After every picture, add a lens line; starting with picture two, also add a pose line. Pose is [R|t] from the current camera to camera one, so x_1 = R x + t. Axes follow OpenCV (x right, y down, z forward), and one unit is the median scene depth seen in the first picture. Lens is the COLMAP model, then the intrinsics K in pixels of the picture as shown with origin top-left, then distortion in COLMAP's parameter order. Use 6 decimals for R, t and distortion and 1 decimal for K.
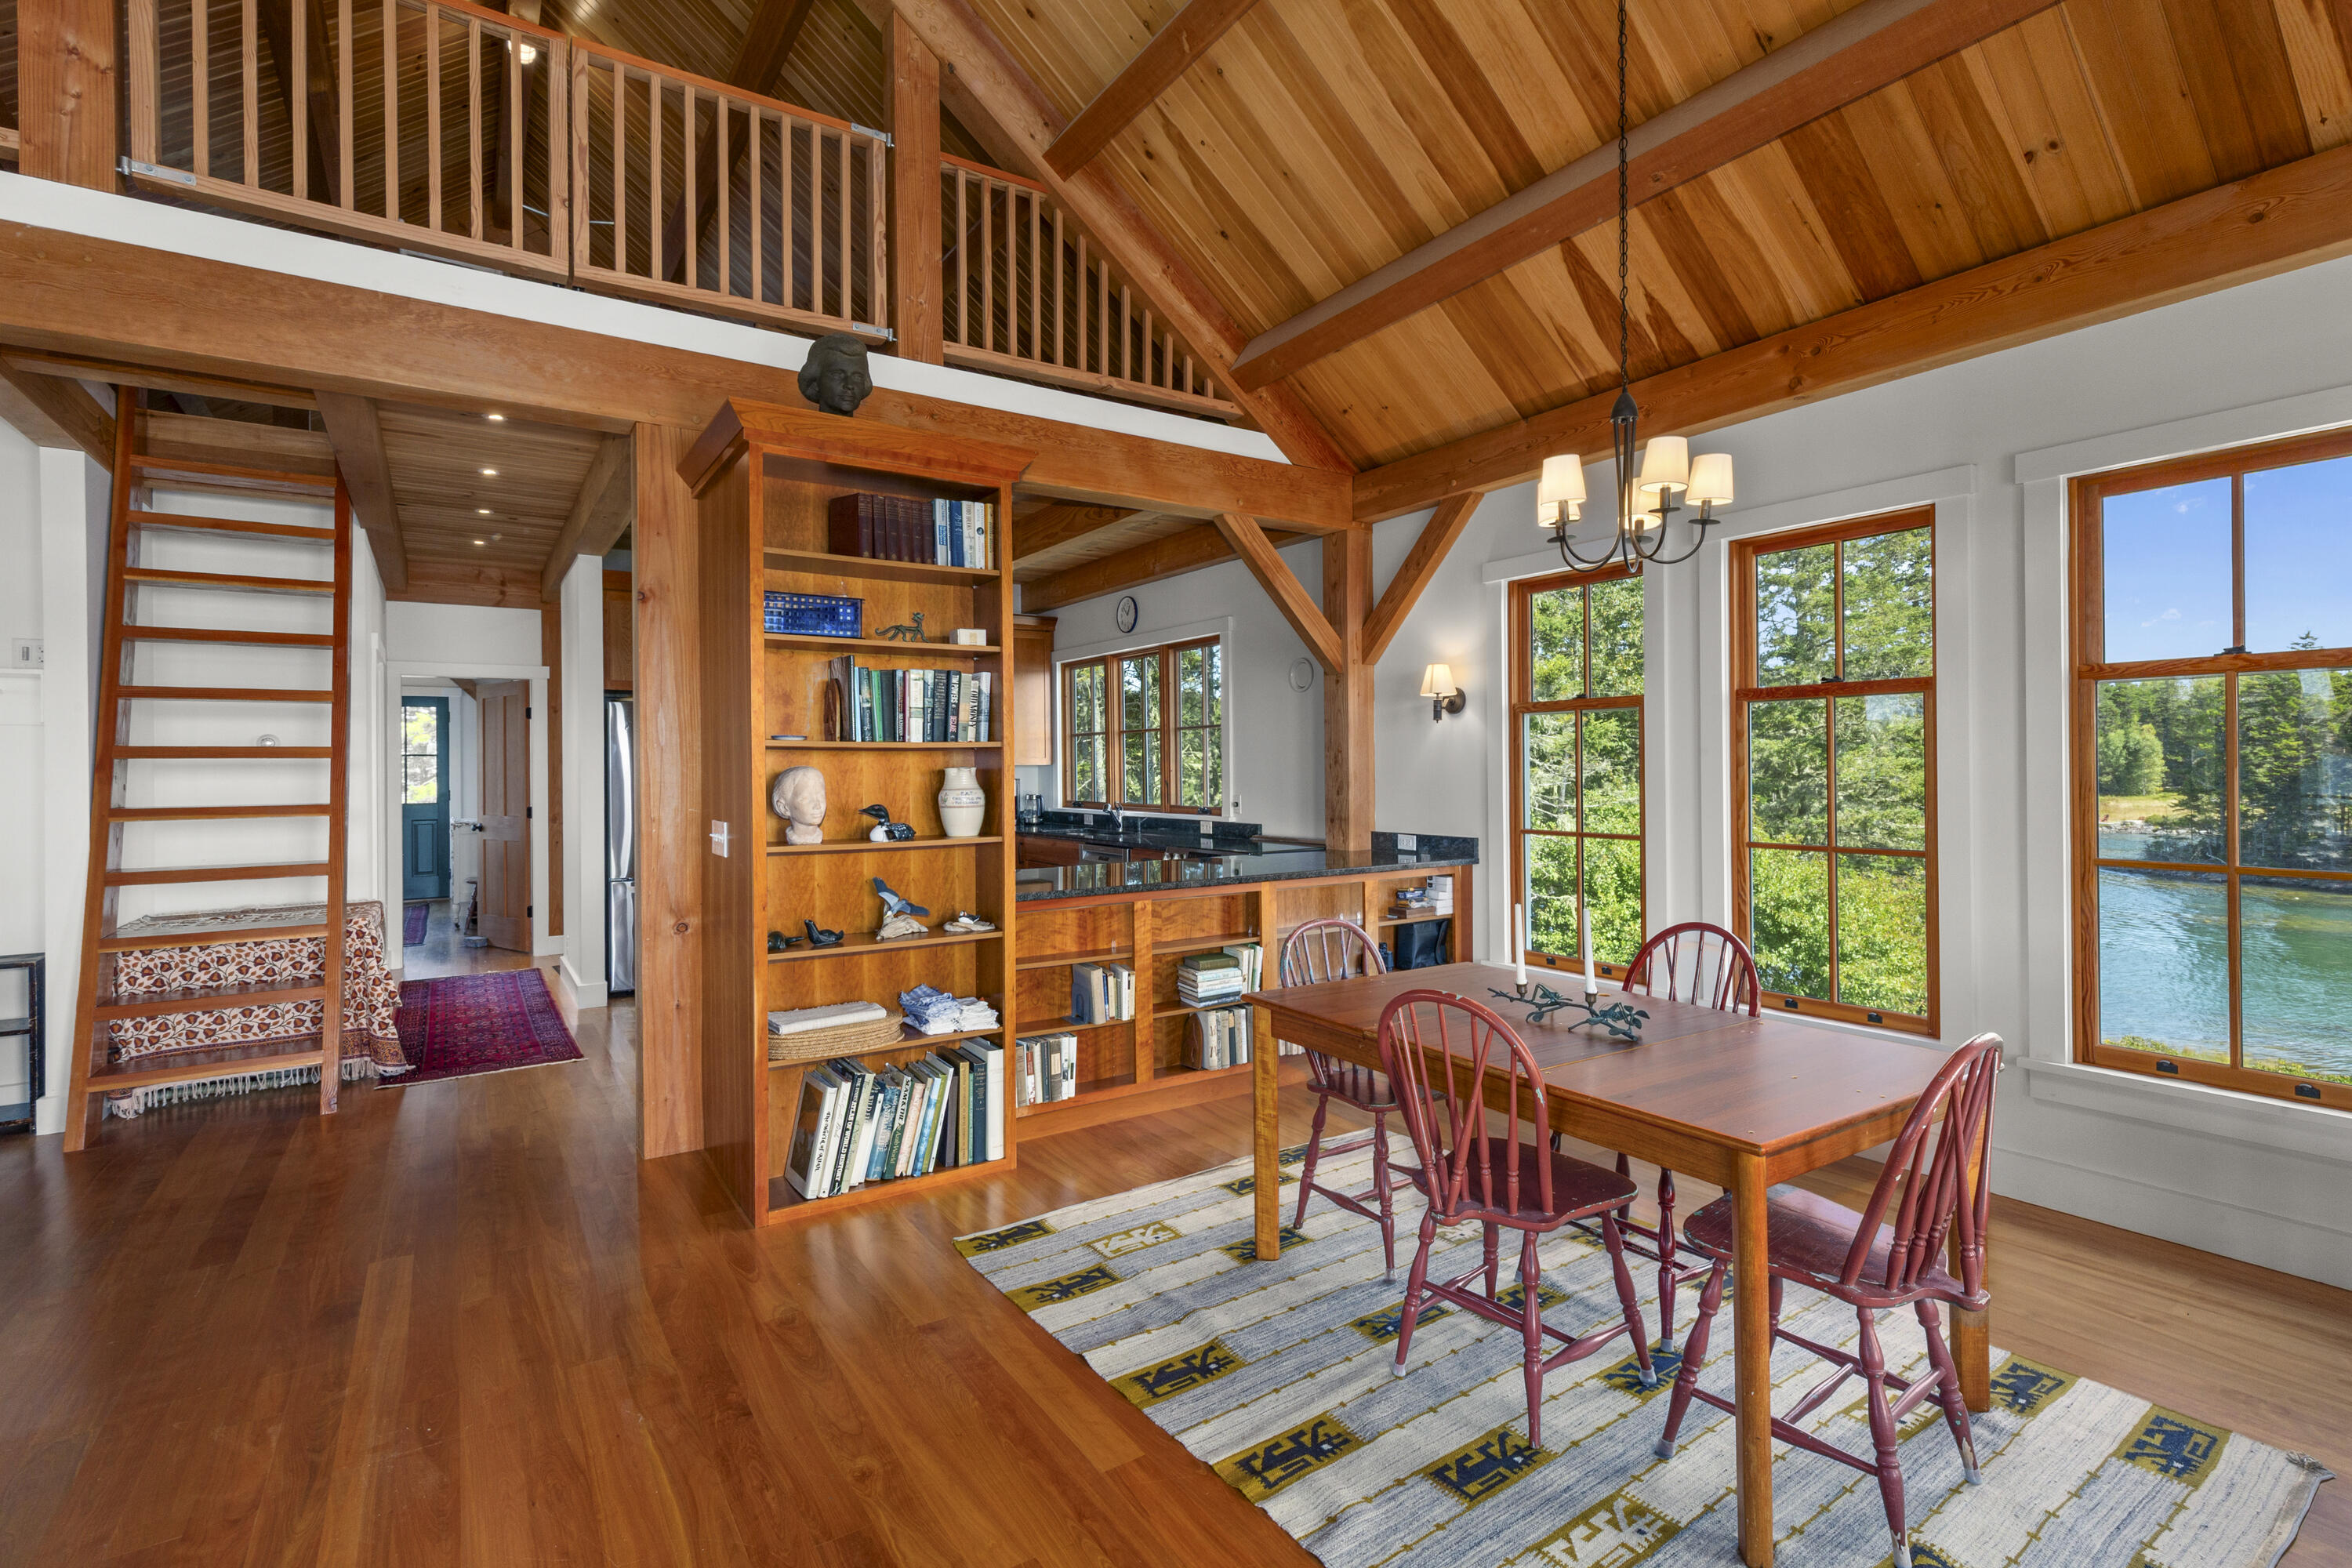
lens RADIAL K [[1104.7, 0, 1196.7], [0, 1104.7, 772.8], [0, 0, 1]] dist [-0.002125, -0.000013]
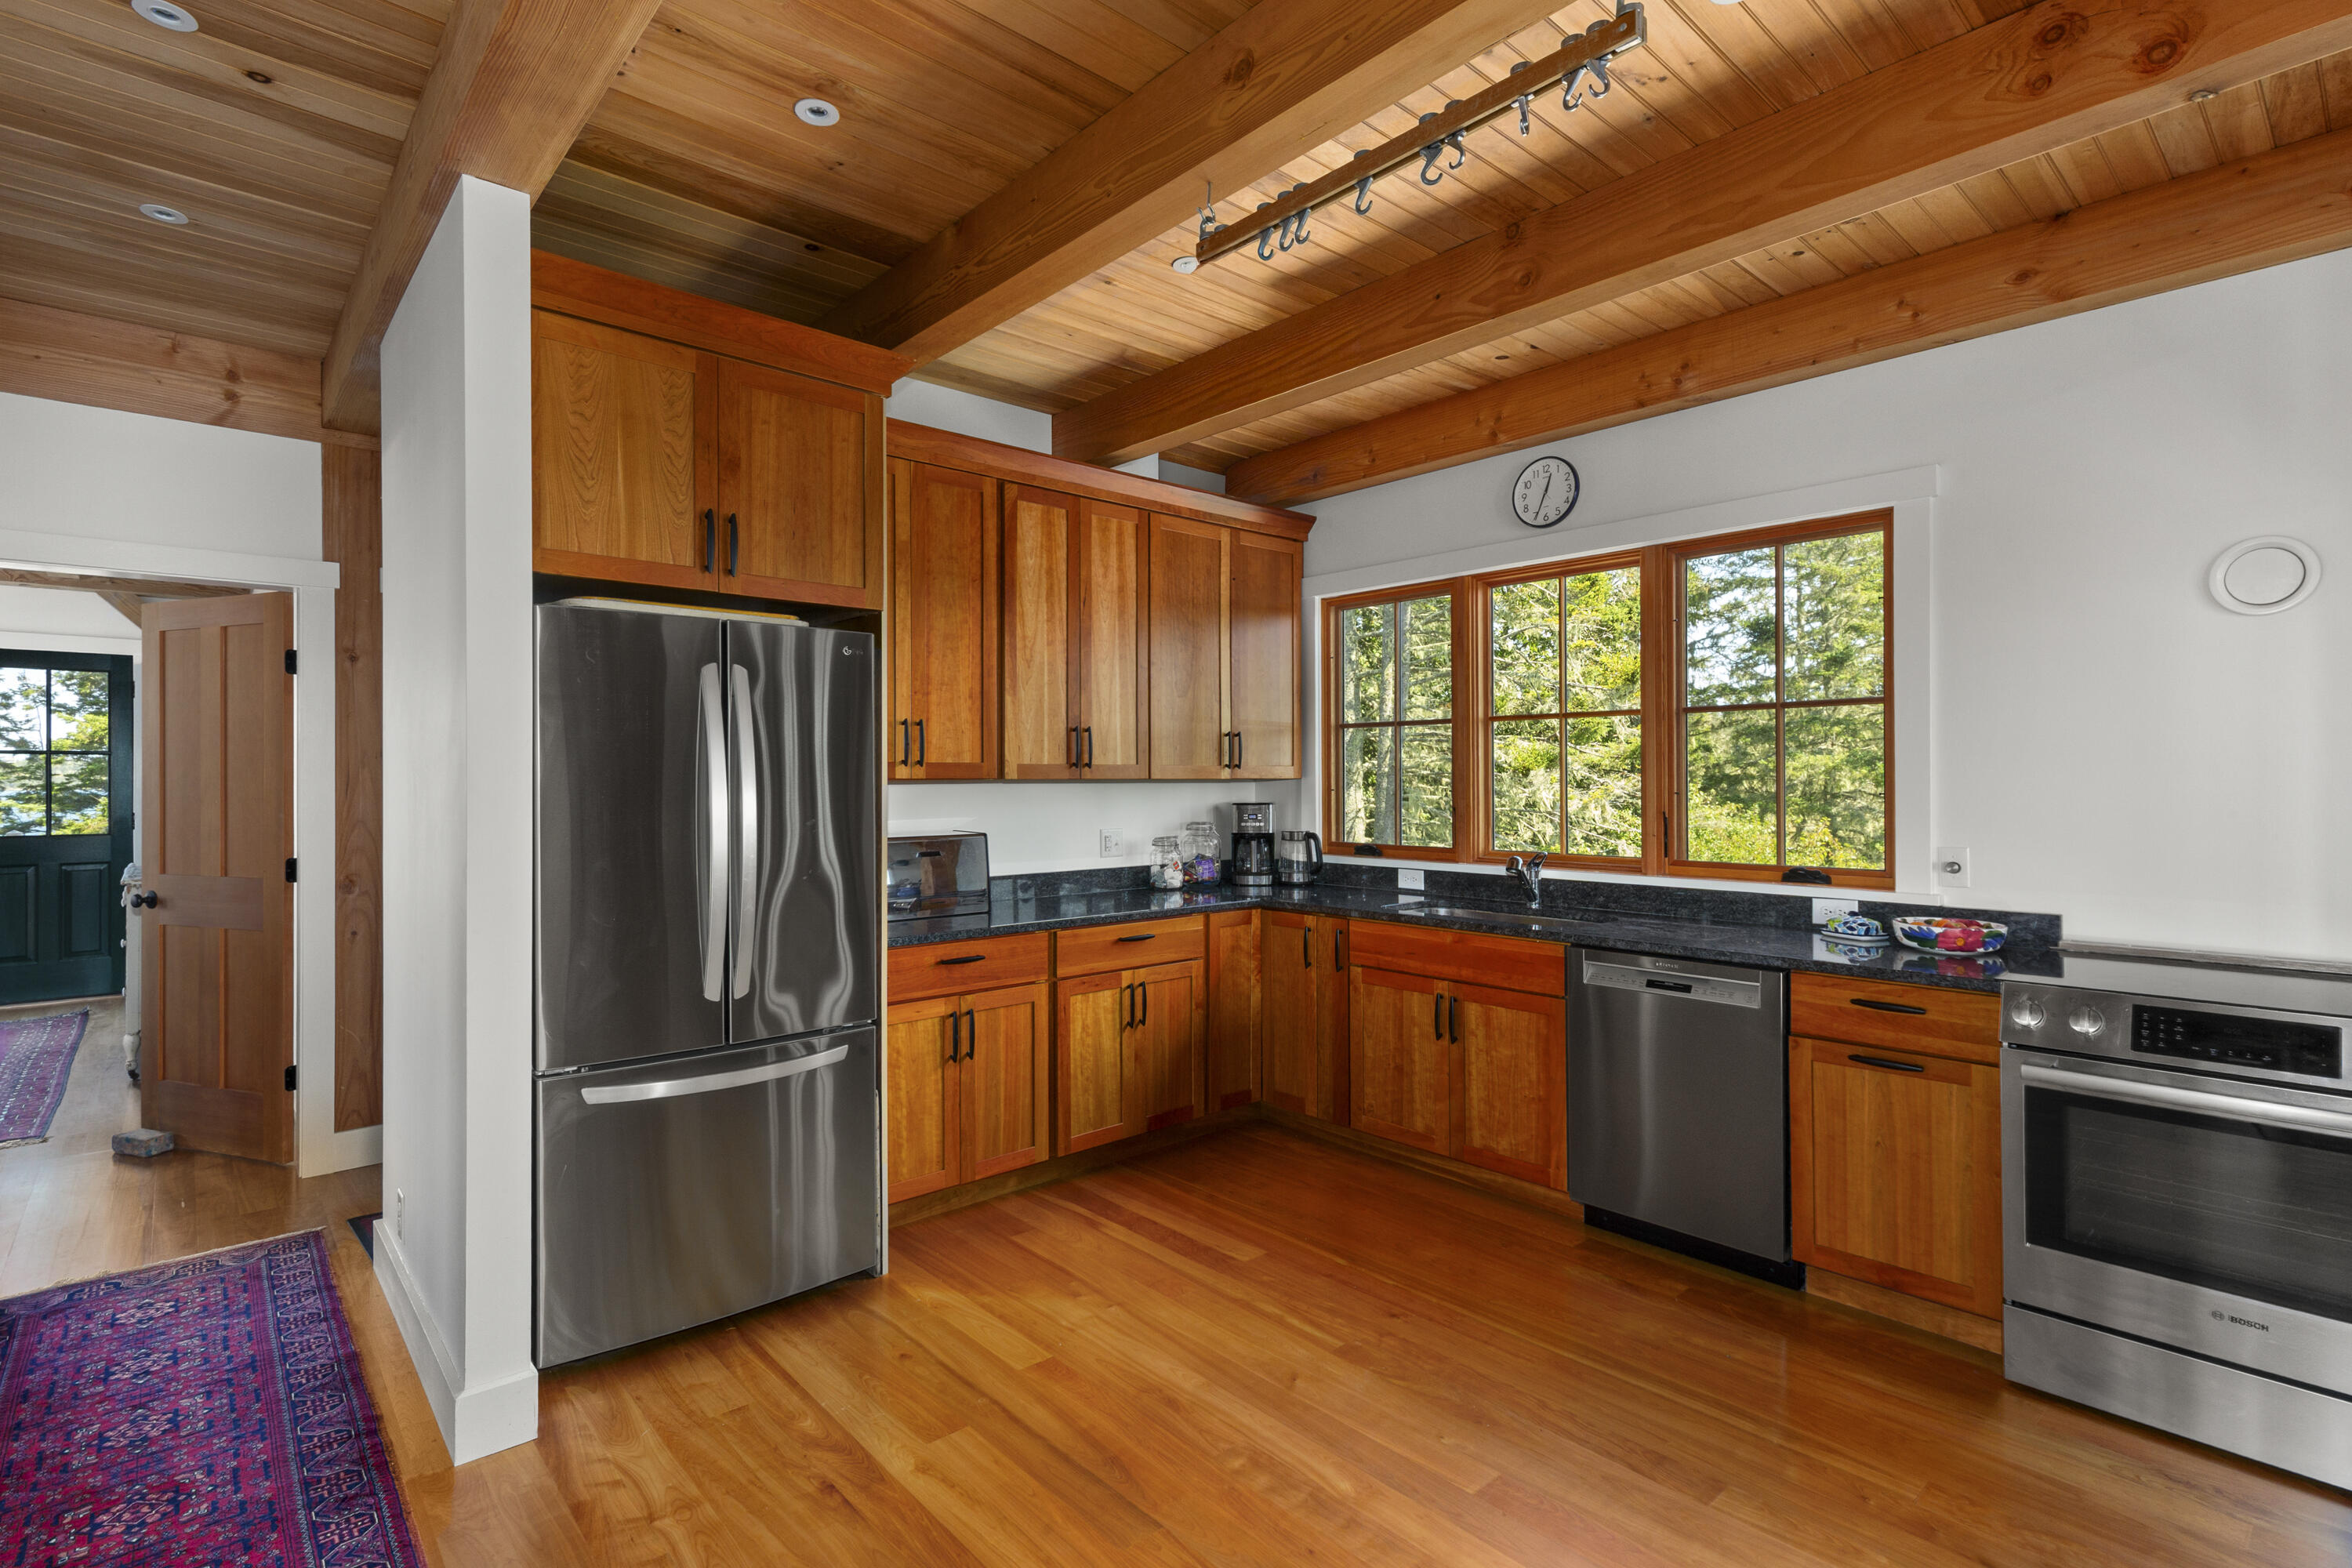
lens RADIAL K [[1104.7, 0, 1155.4], [0, 1104.7, 782.5], [0, 0, 1]] dist [-0.002125, -0.000013]
pose [[0.991169, 0.005561, 0.132486, -0.306394], [-0.005830, 0.999982, 0.001642, -0.005517], [-0.132475, -0.002400, 0.991183, 0.492261]]
